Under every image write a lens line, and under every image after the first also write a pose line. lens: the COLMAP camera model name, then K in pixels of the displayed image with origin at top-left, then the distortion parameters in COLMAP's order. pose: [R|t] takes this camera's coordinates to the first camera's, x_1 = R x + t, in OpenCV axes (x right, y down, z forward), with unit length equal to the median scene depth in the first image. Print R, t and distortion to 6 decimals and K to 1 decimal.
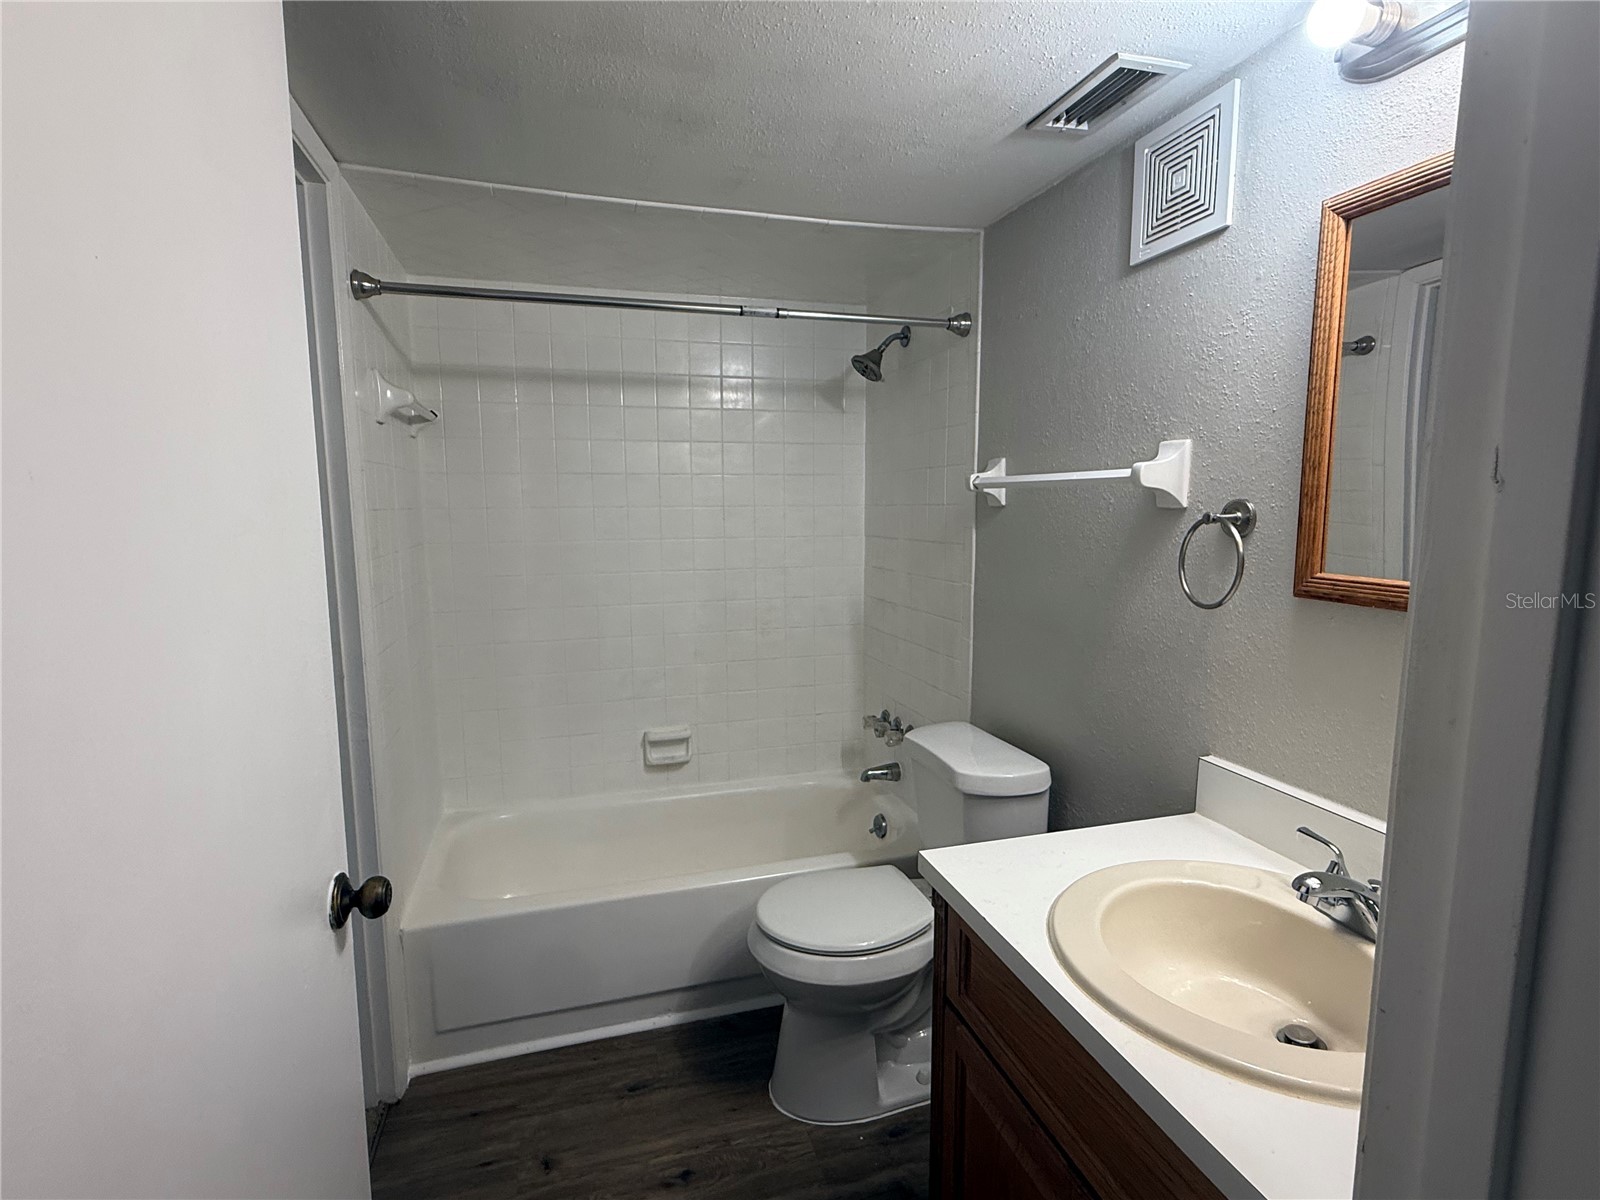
lens RADIAL K [[792.9, 0, 800.0], [0, 792.9, 600.0], [0, 0, 1]] dist [0.000400, -0.001044]
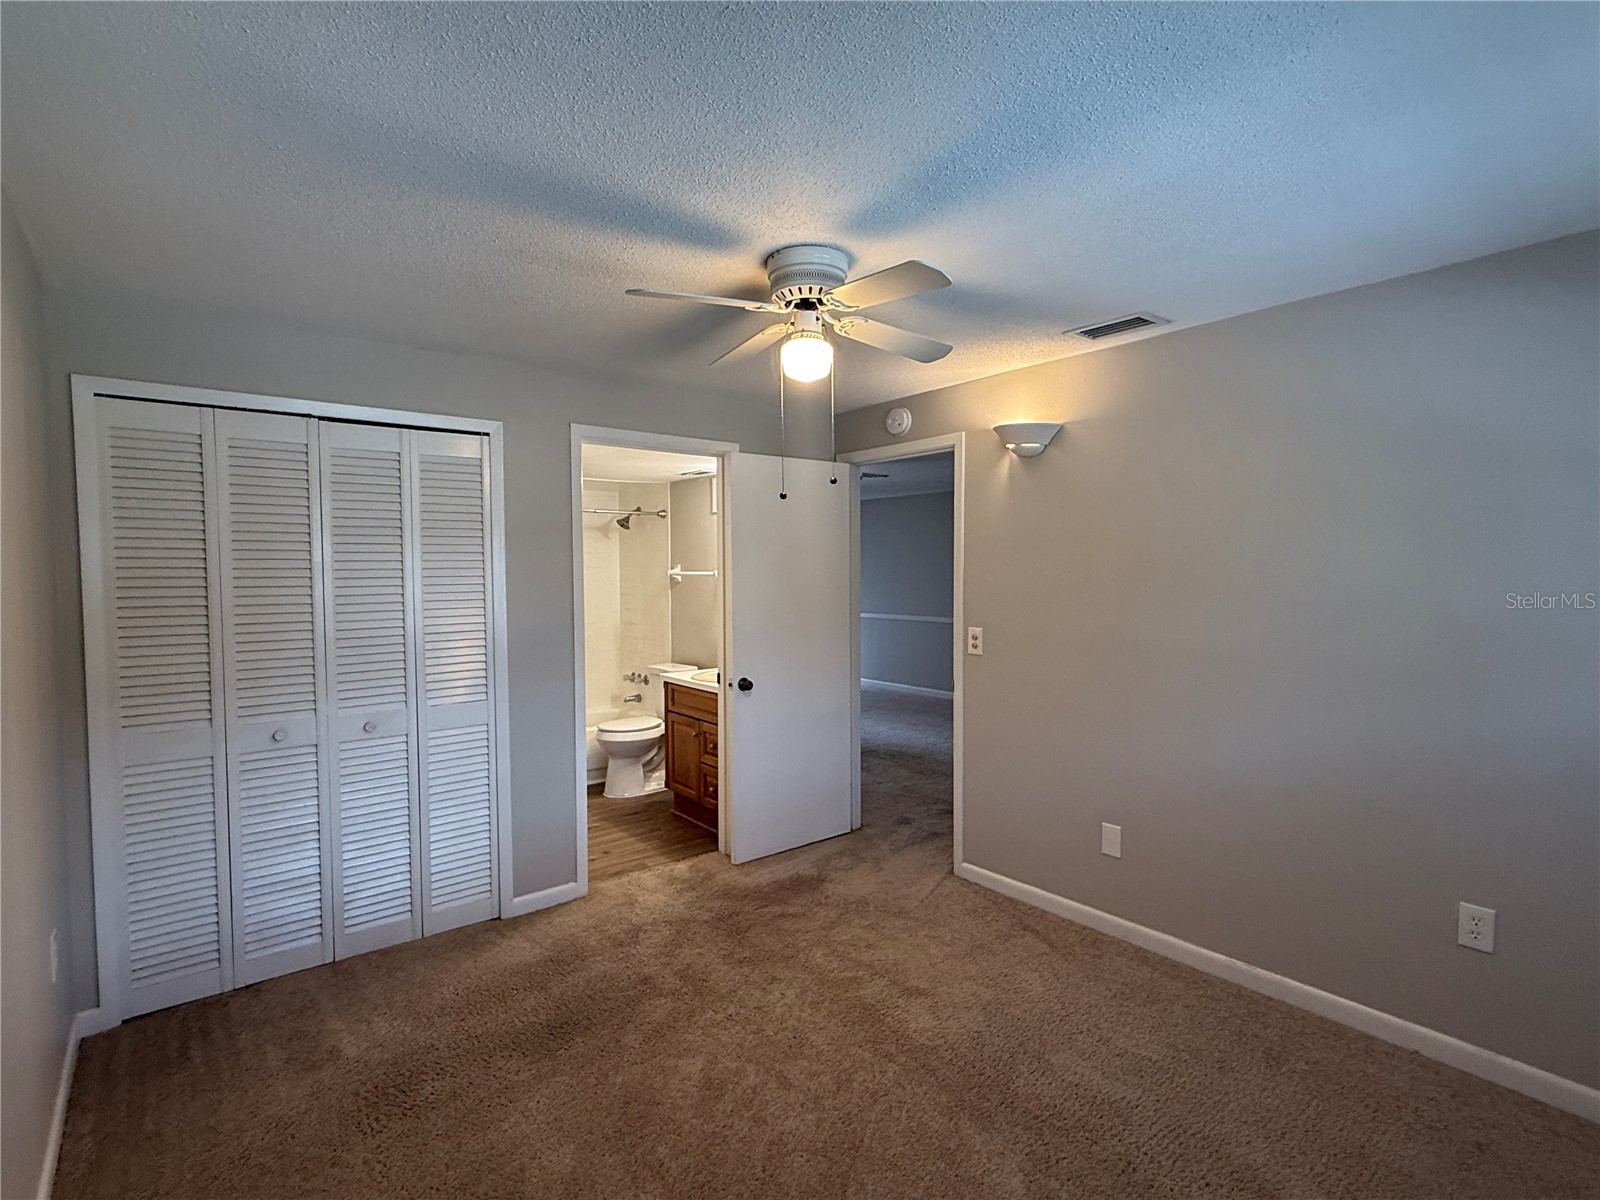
lens RADIAL K [[792.9, 0, 800.0], [0, 792.9, 600.0], [0, 0, 1]] dist [0.000400, -0.001044]
pose [[0.927293, -0.017507, 0.373926, -0.417501], [0.049035, 0.995980, -0.074969, 0.184475], [-0.371111, 0.087854, 0.924423, -1.818938]]
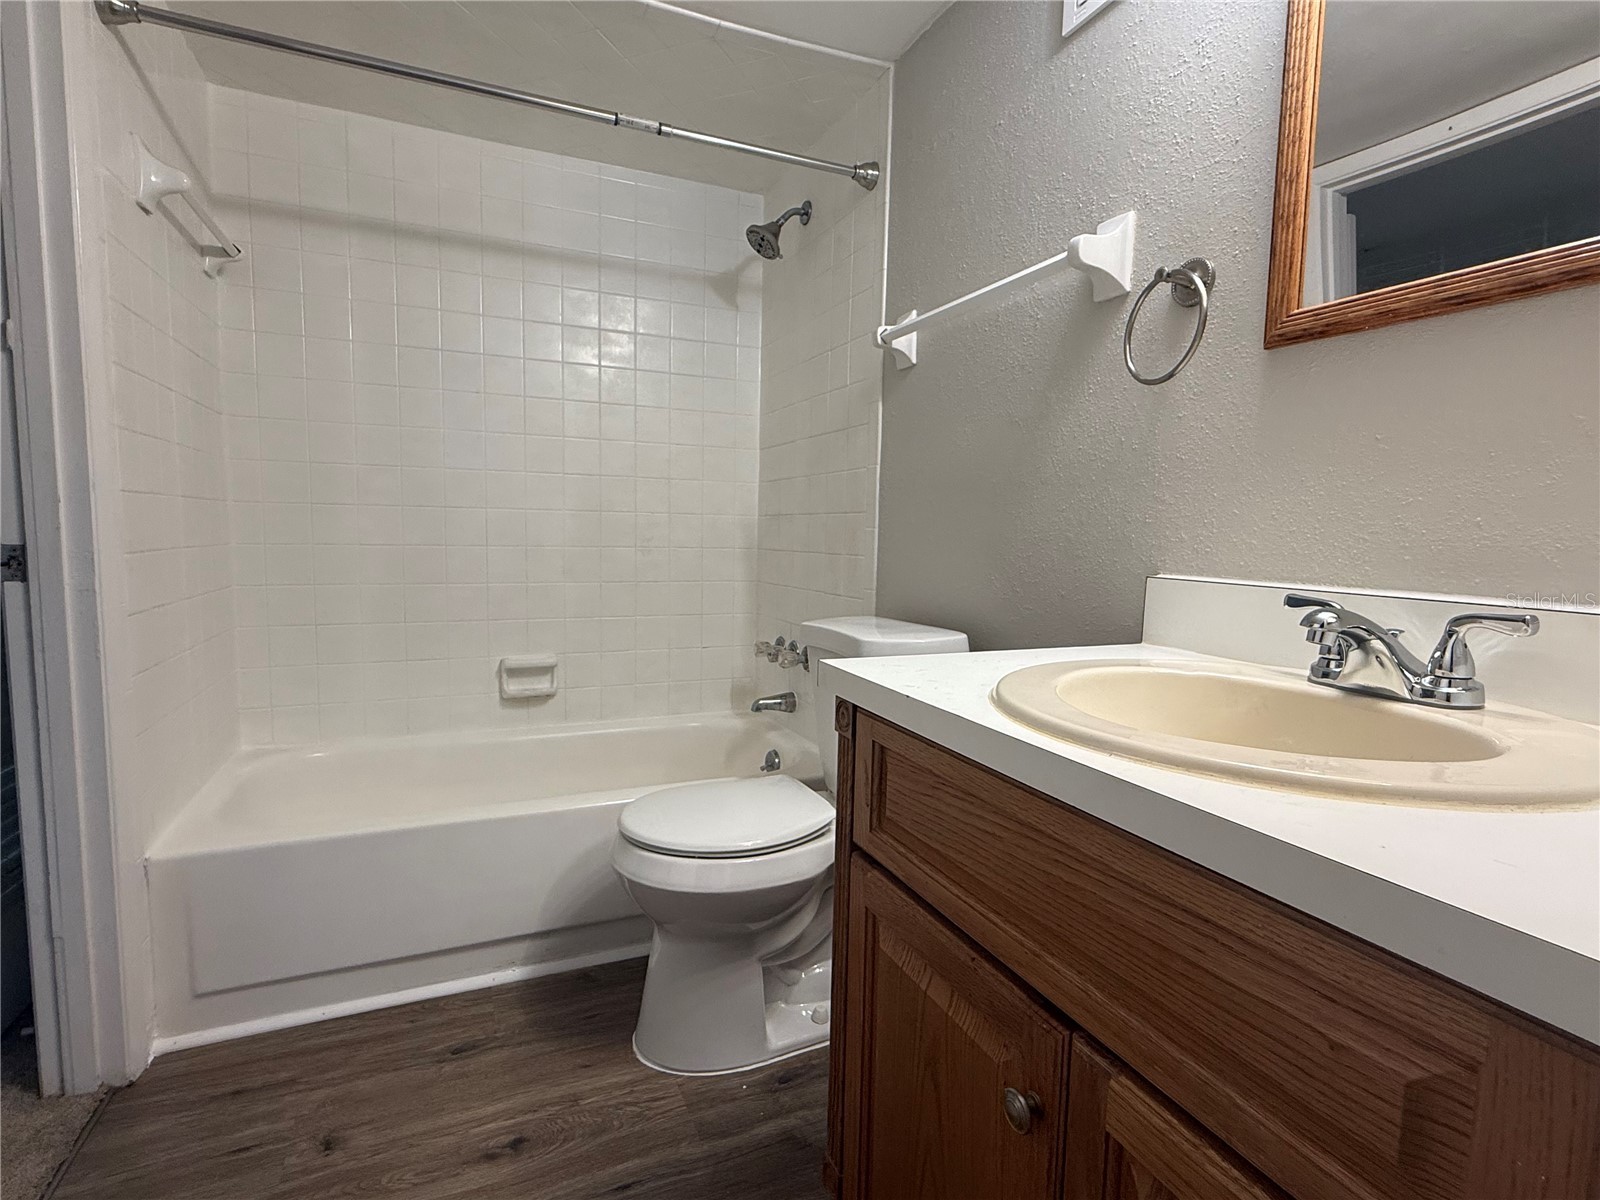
lens RADIAL K [[792.9, 0, 800.0], [0, 792.9, 600.0], [0, 0, 1]] dist [0.000400, -0.001044]
pose [[0.991596, 0.013720, 0.128641, 0.020218], [-0.009505, 0.999399, -0.033324, 0.185785], [-0.129021, 0.031822, 0.991131, 0.152437]]
